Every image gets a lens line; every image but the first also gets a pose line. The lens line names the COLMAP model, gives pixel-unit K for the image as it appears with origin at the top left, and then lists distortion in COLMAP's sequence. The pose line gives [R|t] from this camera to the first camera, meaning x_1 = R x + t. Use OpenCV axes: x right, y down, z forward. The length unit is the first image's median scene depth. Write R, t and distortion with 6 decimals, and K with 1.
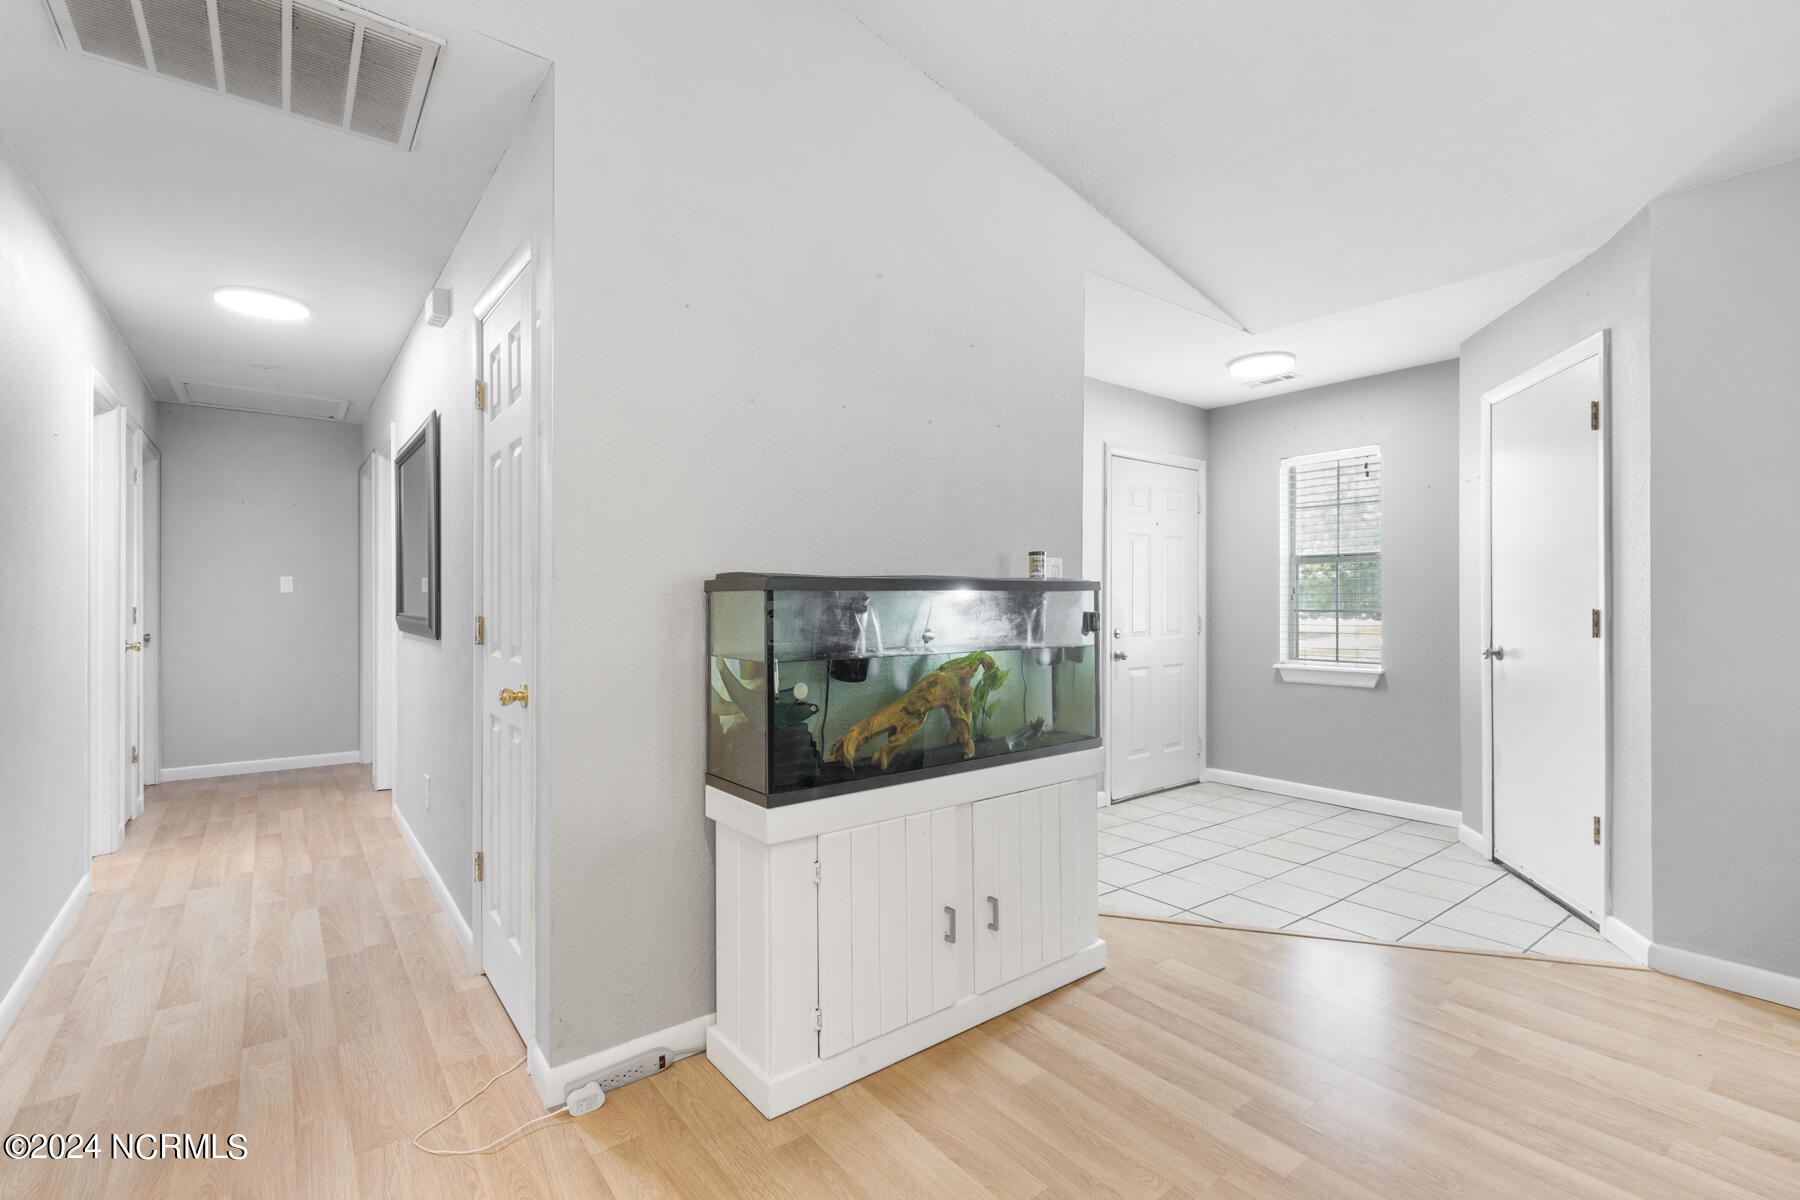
lens RADIAL K [[819.8, 0, 909.7], [0, 819.8, 596.4], [0, 0, 1]] dist [0.006850, -0.001649]
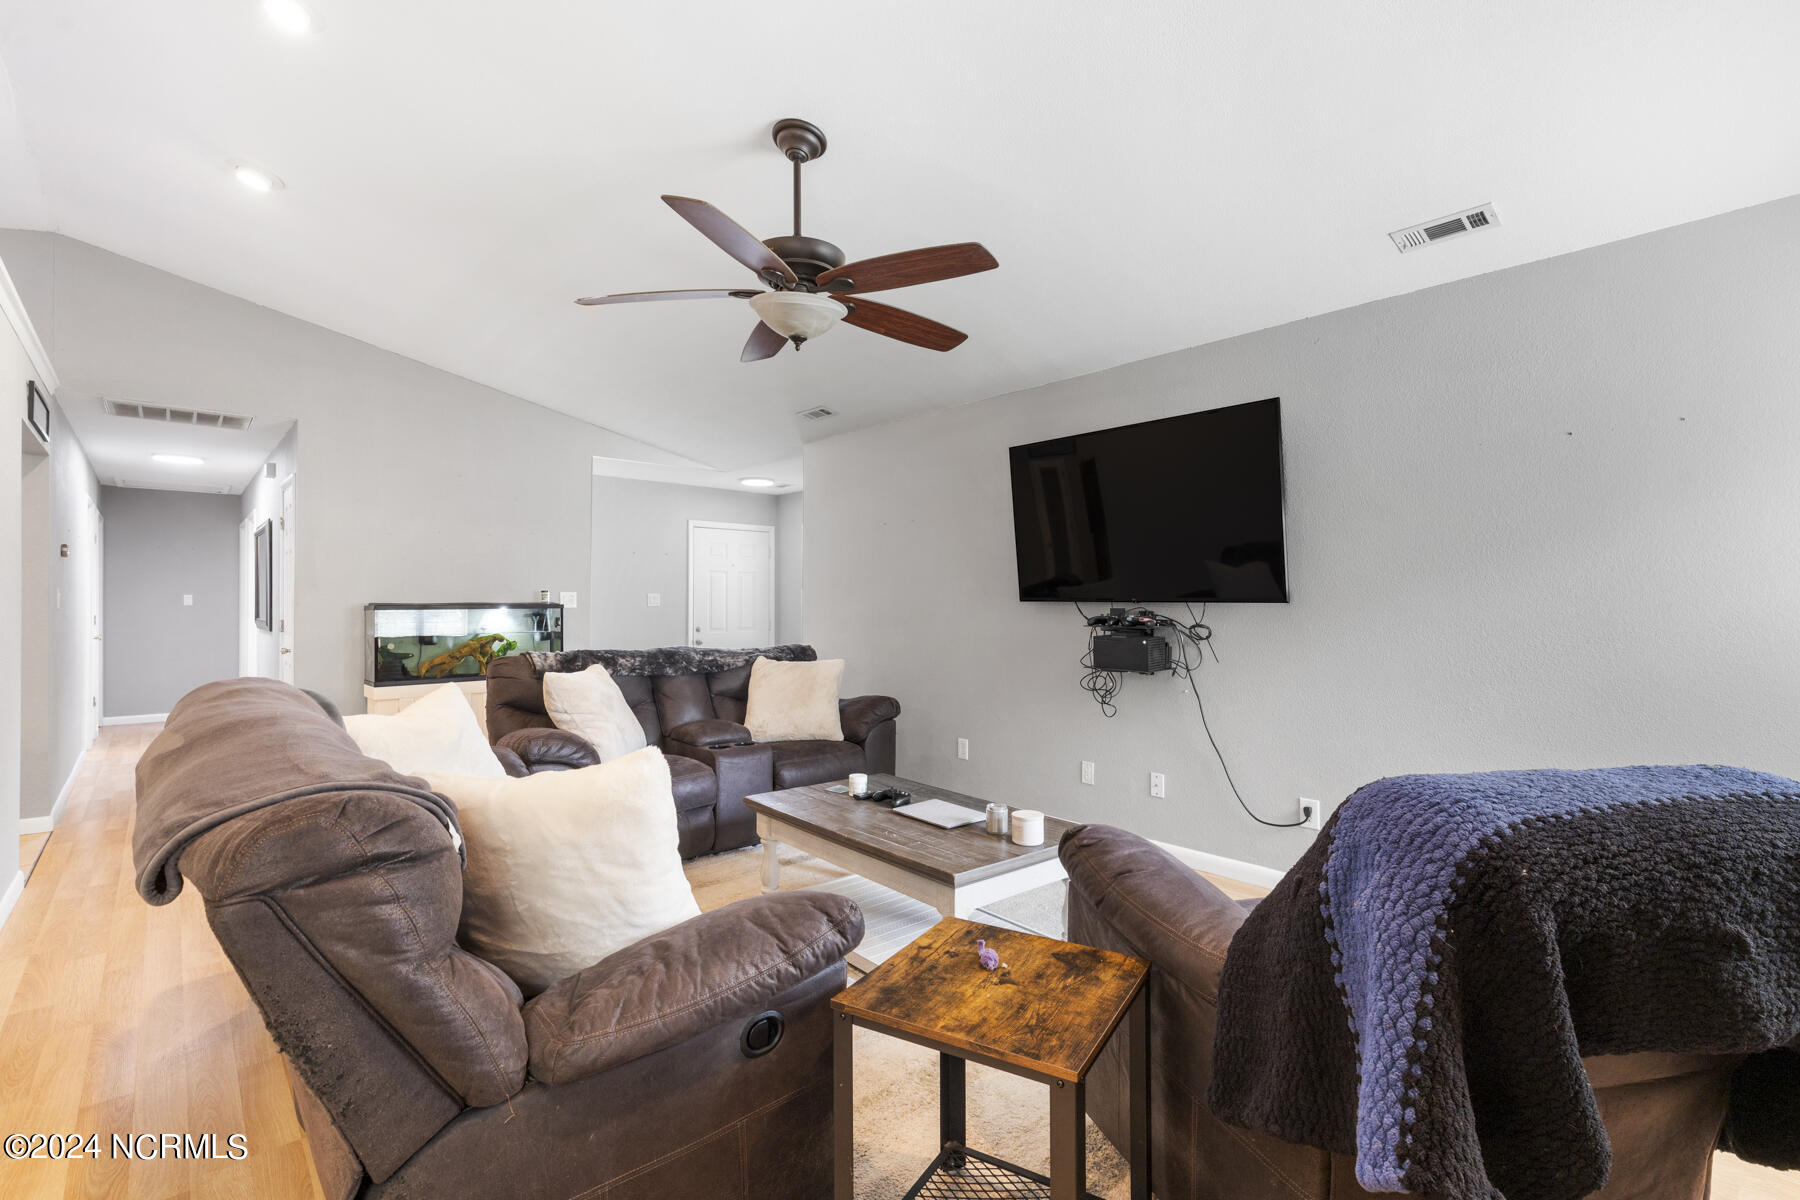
lens RADIAL K [[819.8, 0, 902.4], [0, 819.8, 598.8], [0, 0, 1]] dist [0.006850, -0.001649]
pose [[0.997714, 0.001403, 0.067563, 1.073753], [-0.001261, 0.999997, -0.002157, -0.031988], [-0.067566, 0.002067, 0.997713, -1.435513]]
